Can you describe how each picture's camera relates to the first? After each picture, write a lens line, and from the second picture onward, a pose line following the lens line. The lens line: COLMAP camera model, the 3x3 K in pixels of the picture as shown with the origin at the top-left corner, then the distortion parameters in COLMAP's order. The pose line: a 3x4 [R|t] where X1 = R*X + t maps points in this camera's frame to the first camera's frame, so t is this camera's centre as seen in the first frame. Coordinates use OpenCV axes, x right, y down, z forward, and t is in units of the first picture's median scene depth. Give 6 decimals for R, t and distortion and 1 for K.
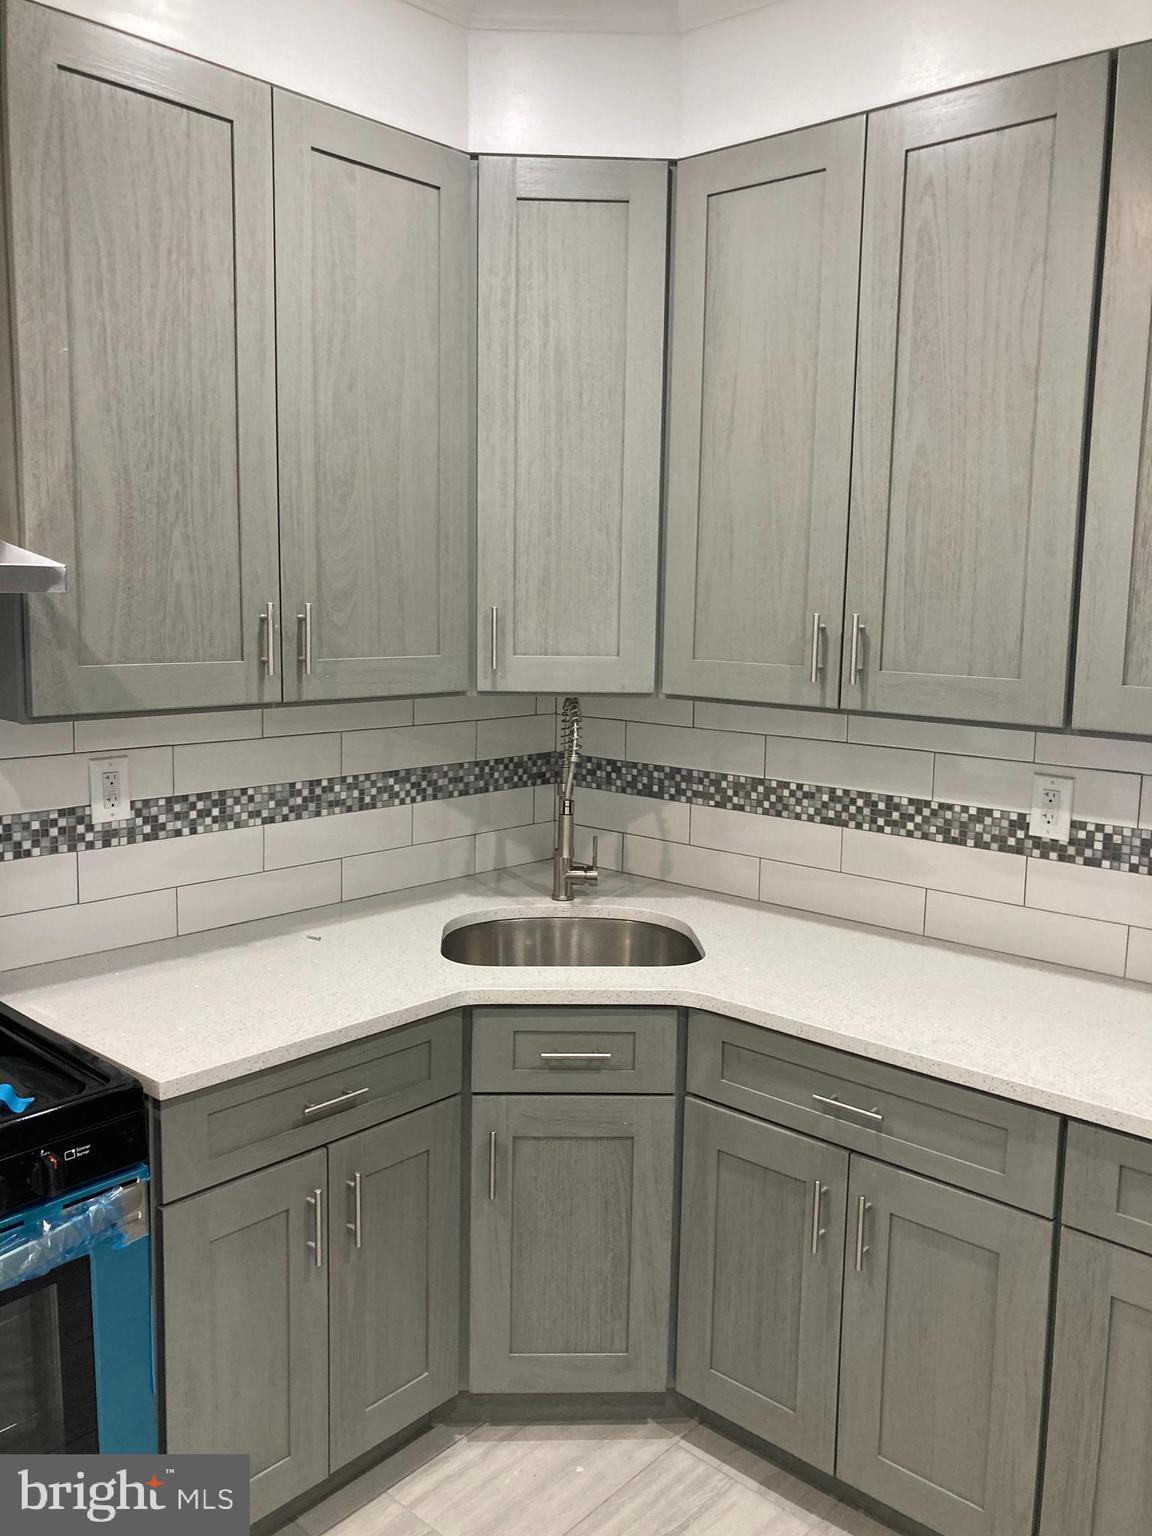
lens RADIAL K [[1257.8, 0, 578.5], [0, 1257.8, 762.0], [0, 0, 1]] dist [0.012645, 0.007005]
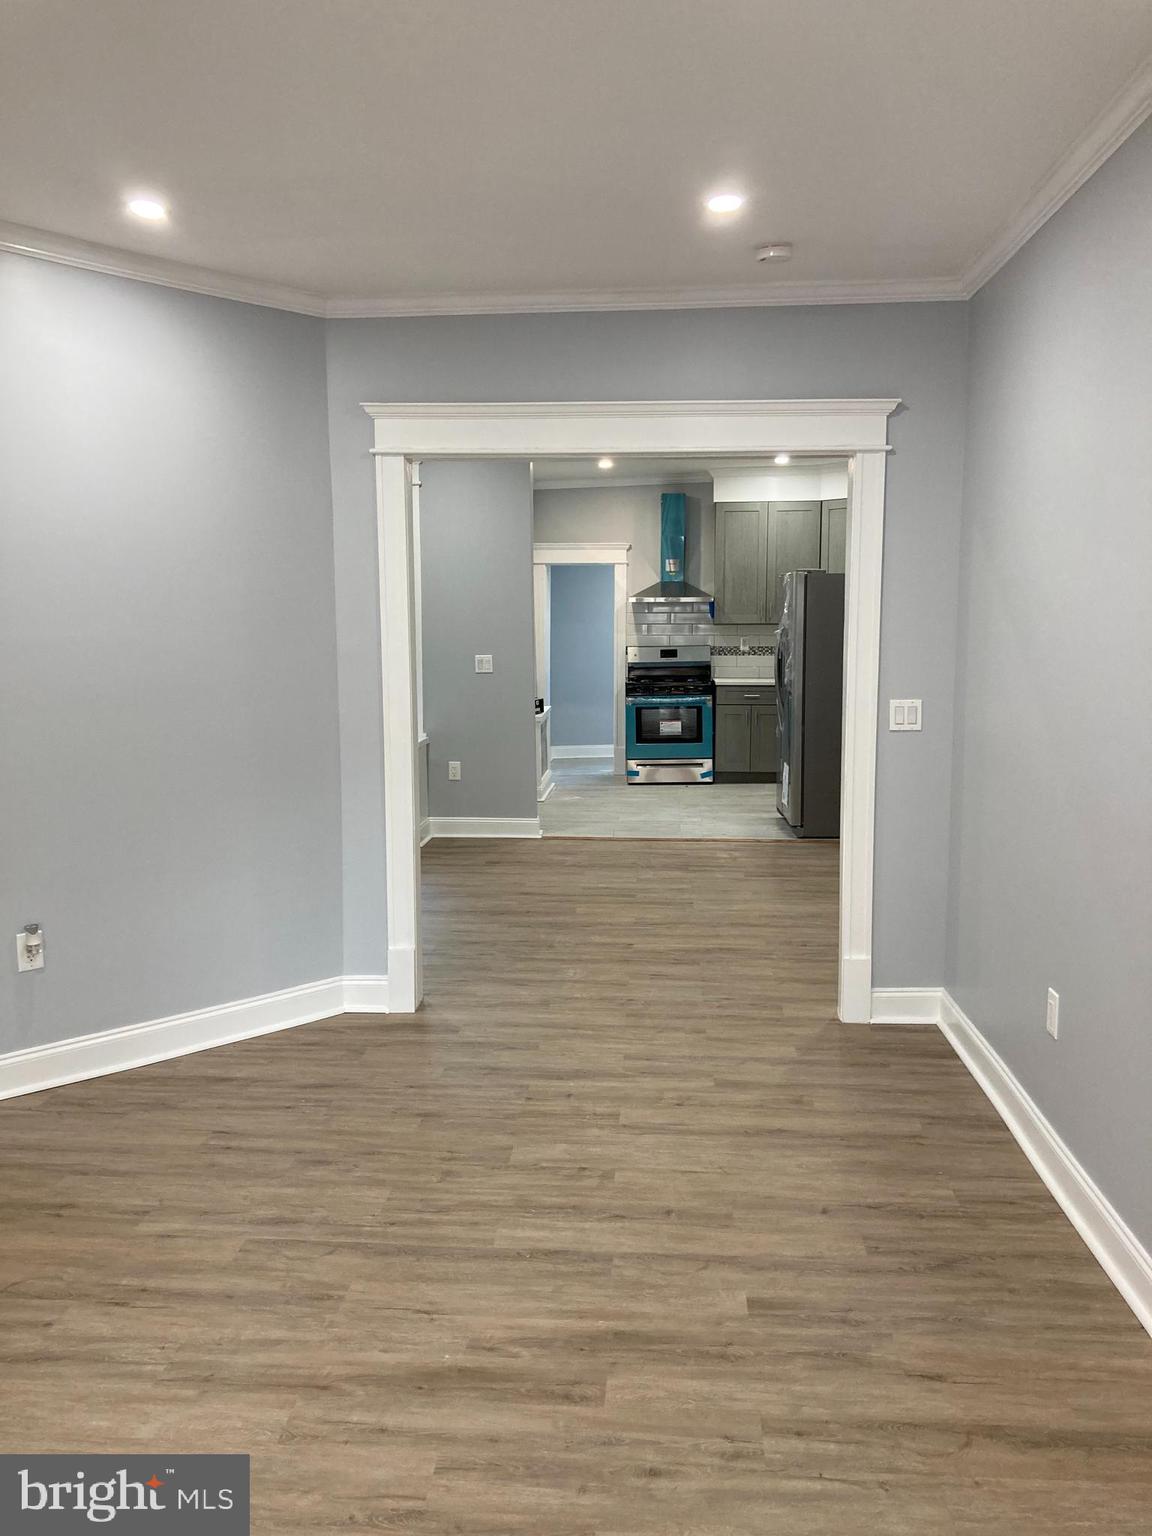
lens RADIAL K [[1257.8, 0, 575.4], [0, 1257.8, 768.6], [0, 0, 1]] dist [0.012645, 0.007005]
pose [[0.622366, 0.072871, -0.779327, 3.084504], [-0.079367, 0.996400, 0.029787, 0.417042], [0.778692, 0.043315, 0.625910, -2.557317]]
